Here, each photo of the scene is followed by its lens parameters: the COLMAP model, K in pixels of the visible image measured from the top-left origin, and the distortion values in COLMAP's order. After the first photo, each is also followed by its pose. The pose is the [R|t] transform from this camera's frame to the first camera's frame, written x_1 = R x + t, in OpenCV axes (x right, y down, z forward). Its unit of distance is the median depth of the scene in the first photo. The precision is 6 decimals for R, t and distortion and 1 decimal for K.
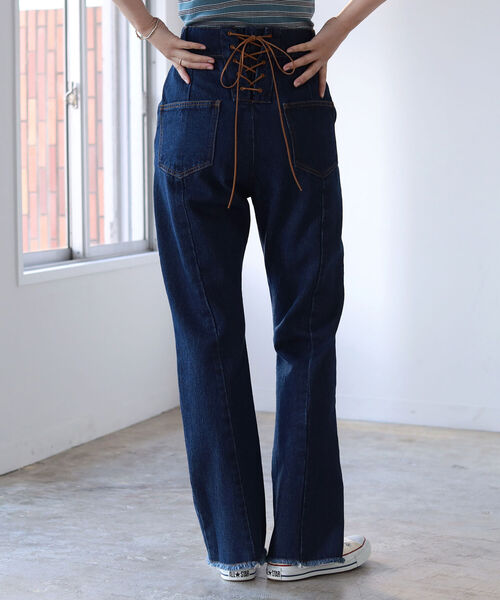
lens RADIAL K [[1663.8, 0, 250.0], [0, 1663.8, 300.0], [0, 0, 1]] dist [-0.109108, -0.538525]
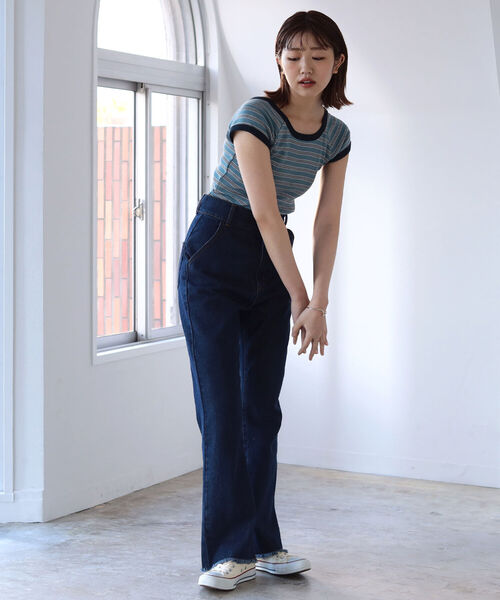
lens RADIAL K [[1679.0, 0, 237.0], [0, 1679.0, 300.7], [0, 0, 1]] dist [-0.106170, -0.144937]
pose [[0.998182, 0.014521, -0.058488, 0.044826], [-0.015956, 0.999581, -0.024133, -0.027374], [0.058113, 0.025022, 0.997996, -0.276158]]
